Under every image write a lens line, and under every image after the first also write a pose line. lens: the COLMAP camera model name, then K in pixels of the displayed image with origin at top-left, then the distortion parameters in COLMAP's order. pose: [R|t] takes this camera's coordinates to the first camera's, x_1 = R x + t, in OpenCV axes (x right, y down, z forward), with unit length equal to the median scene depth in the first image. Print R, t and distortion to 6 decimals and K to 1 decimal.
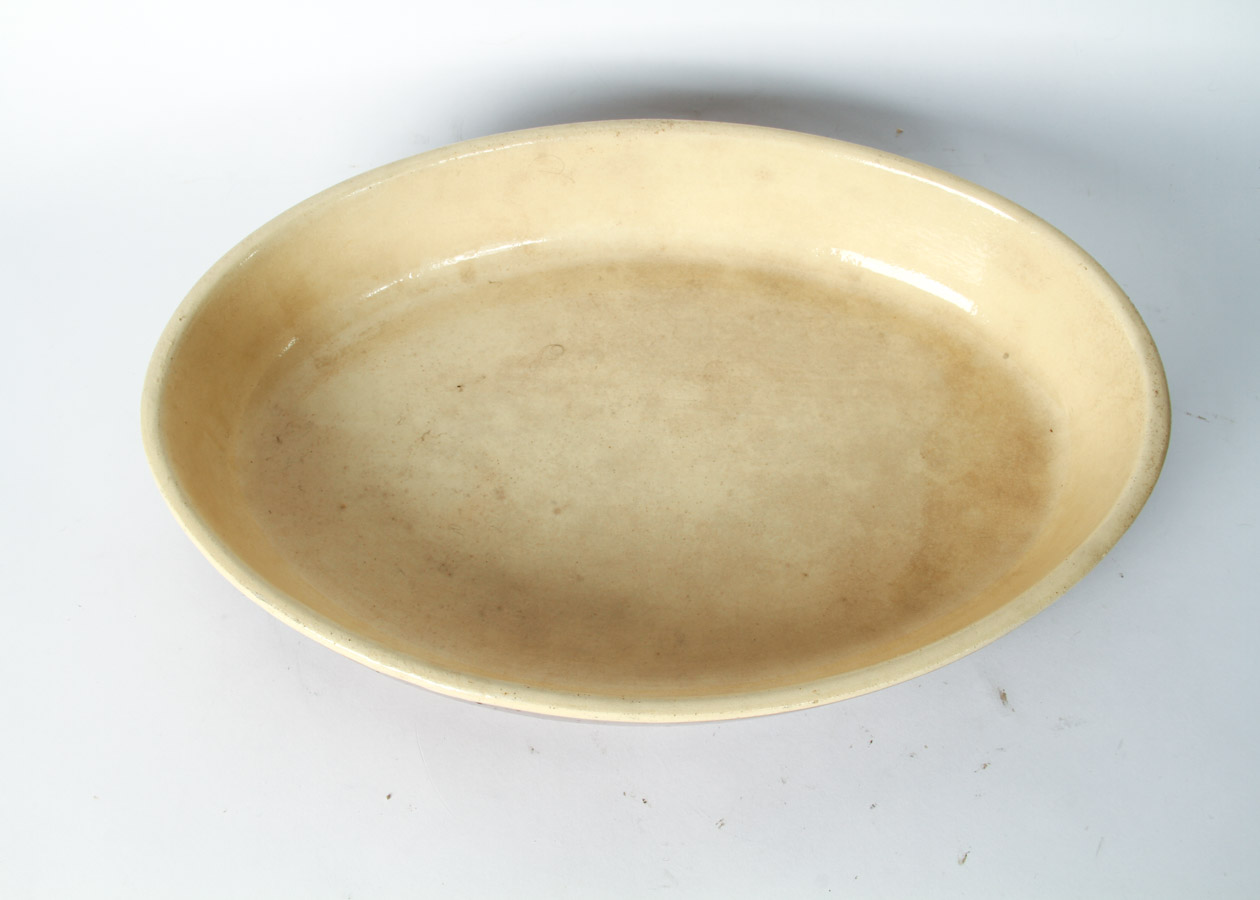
lens RADIAL K [[1404.6, 0, 619.4], [0, 1404.6, 452.4], [0, 0, 1]] dist [-0.049865, 0.000000]
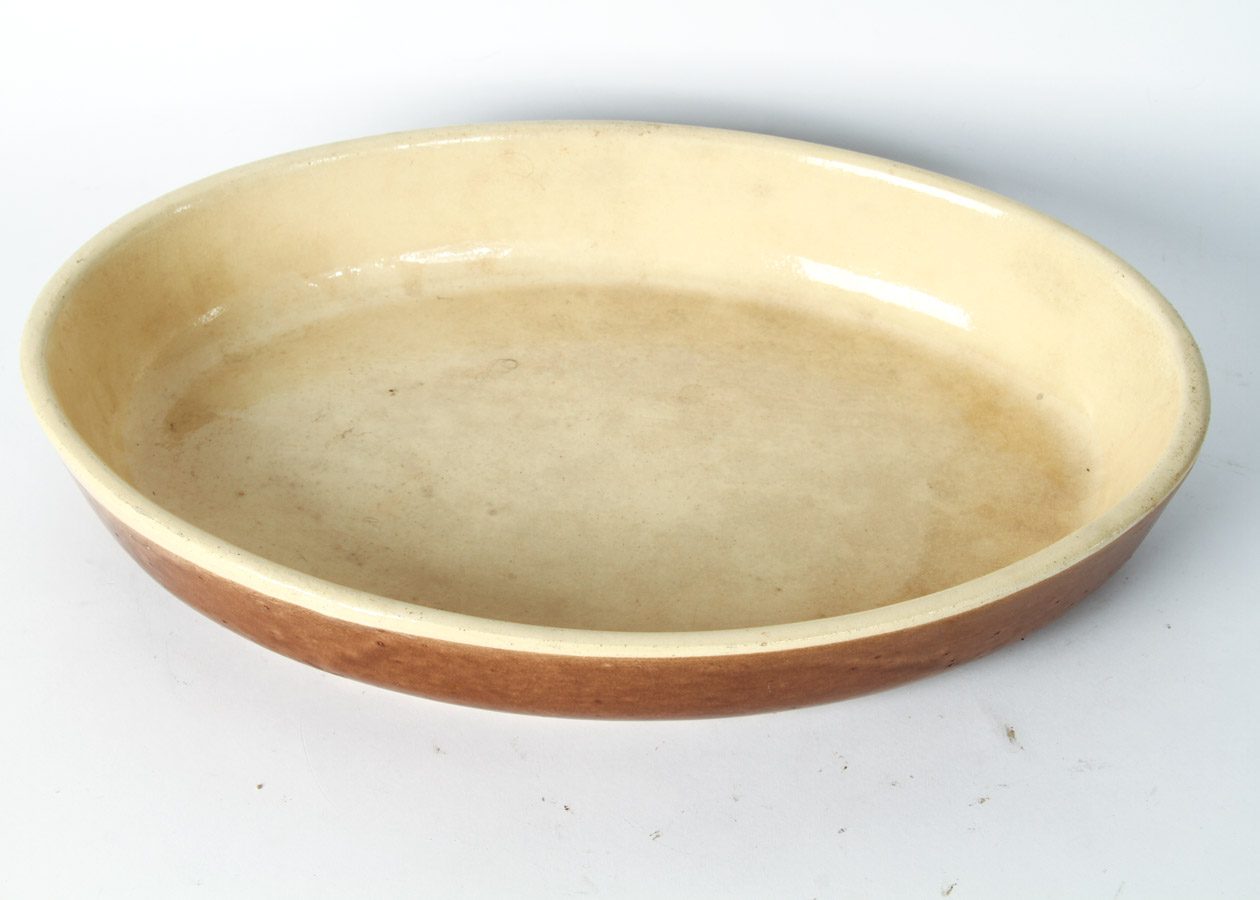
lens RADIAL K [[2225.3, 0, 627.5], [0, 2225.3, 450.5], [0, 0, 1]] dist [0.165719, 0.000000]
pose [[0.998133, 0.054602, -0.027371, 0.071513], [-0.060128, 0.957164, -0.283235, 0.380450], [0.010733, 0.284352, 0.958660, -0.301923]]
